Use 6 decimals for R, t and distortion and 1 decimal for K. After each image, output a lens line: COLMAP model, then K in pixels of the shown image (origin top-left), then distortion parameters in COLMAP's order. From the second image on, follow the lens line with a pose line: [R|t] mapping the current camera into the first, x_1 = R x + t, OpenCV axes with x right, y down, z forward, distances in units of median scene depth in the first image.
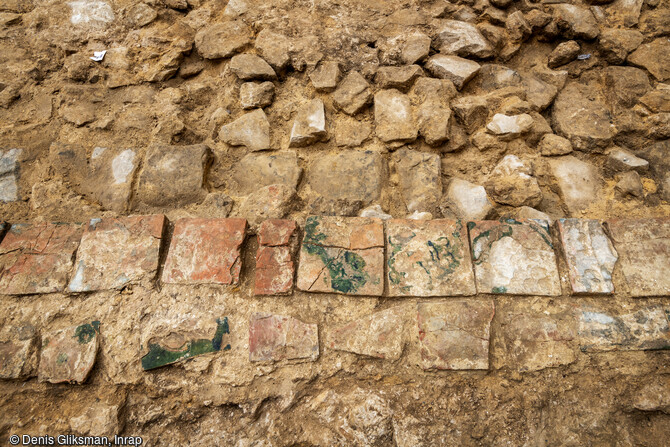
lens RADIAL K [[458.3, 0, 335.0], [0, 458.3, 223.5], [0, 0, 1]] dist [0.003696, 0.001616]
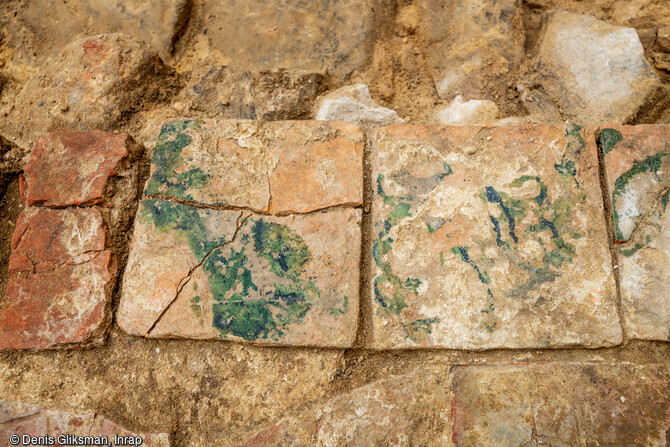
lens RADIAL K [[650.0, 0, 335.0], [0, 650.0, 223.5], [0, 0, 1]] dist [0.048553, 0.007464]
pose [[0.999662, -0.012478, -0.022810, 0.097484], [0.016418, 0.983221, 0.181679, -0.029307], [0.020160, -0.181992, 0.983093, 0.497701]]
